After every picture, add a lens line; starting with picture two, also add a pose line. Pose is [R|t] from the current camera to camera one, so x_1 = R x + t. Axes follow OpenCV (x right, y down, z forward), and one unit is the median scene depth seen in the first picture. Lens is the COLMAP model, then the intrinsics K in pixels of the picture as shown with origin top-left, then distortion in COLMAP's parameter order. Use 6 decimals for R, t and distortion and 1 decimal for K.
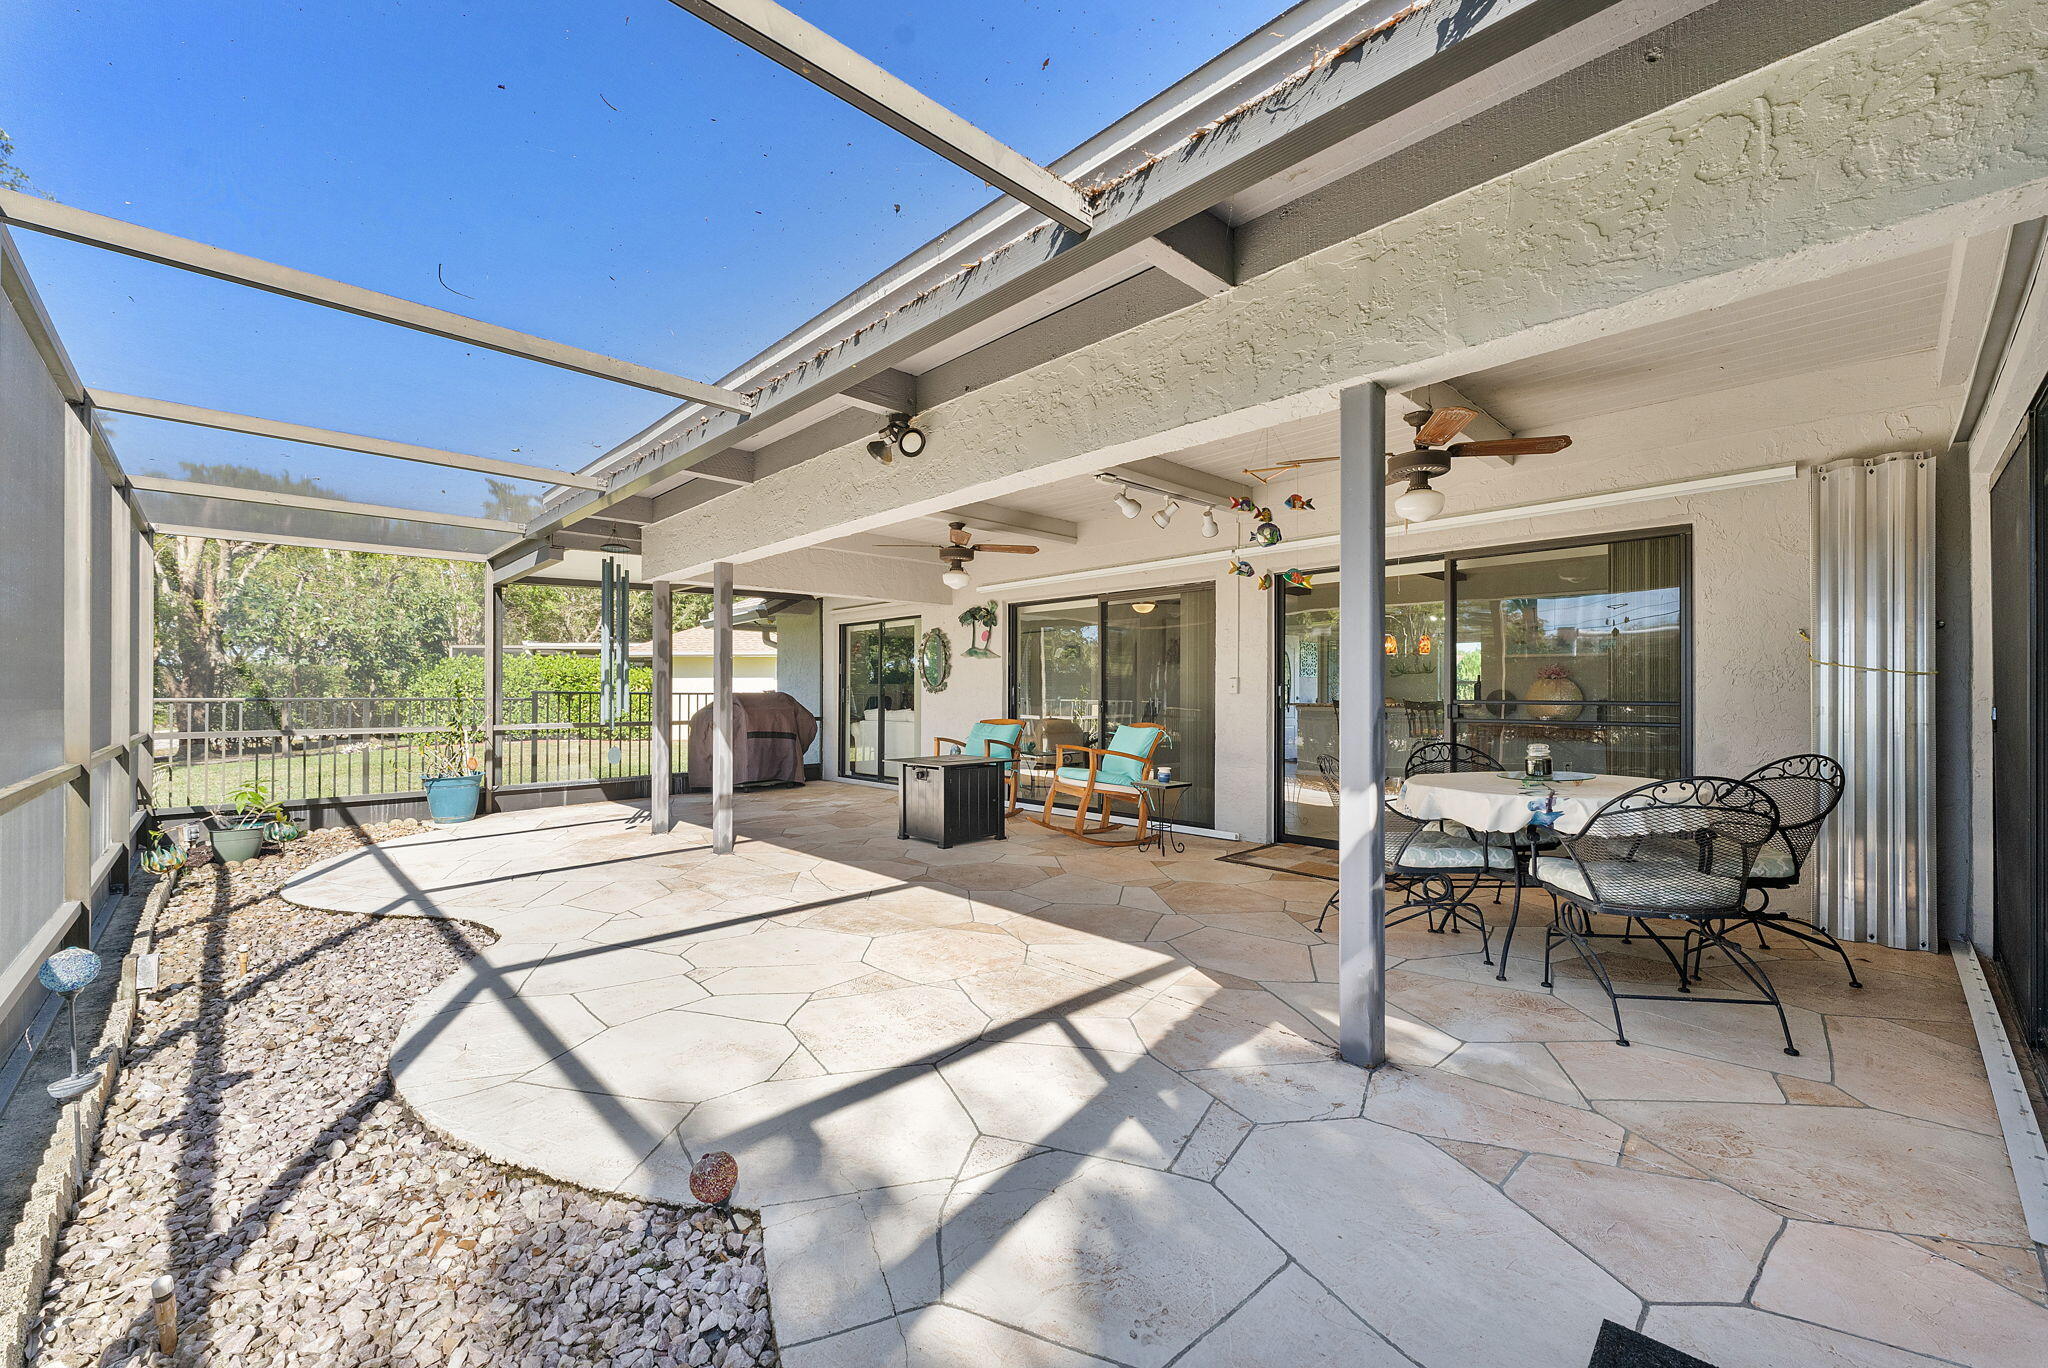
lens RADIAL K [[825.7, 0, 1012.2], [0, 825.7, 694.3], [0, 0, 1]] dist [0.000736, 0.000375]
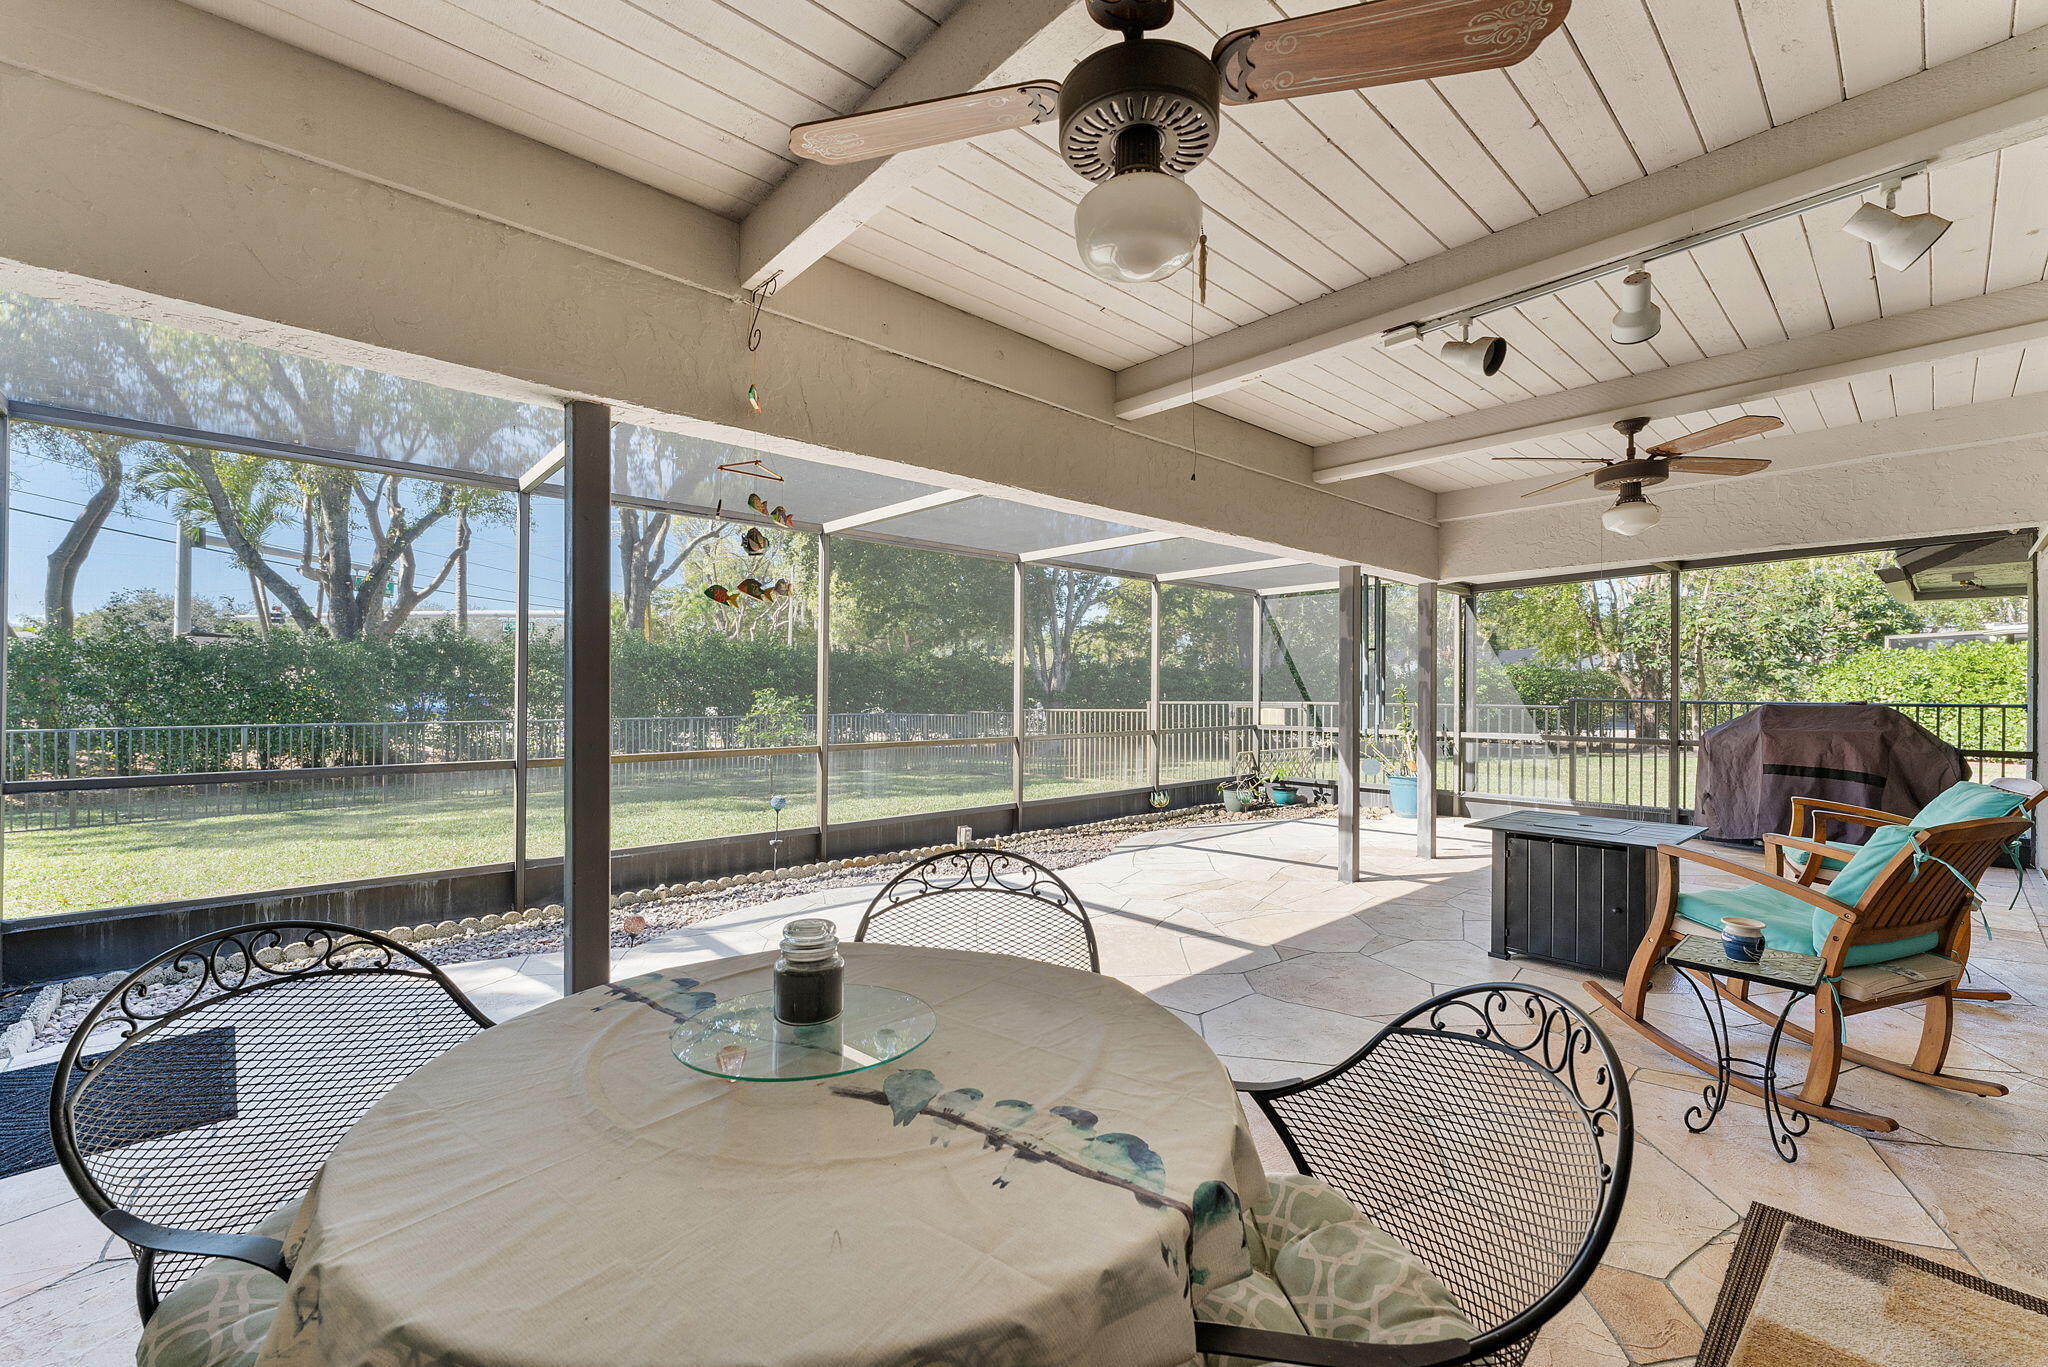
lens RADIAL K [[825.7, 0, 1012.2], [0, 825.7, 693.8], [0, 0, 1]] dist [0.000736, 0.000375]
pose [[-0.032200, 0.005705, -0.999465, 0.438392], [-0.003672, 0.999976, 0.005826, -0.015432], [0.999475, 0.003858, -0.032178, 0.493801]]
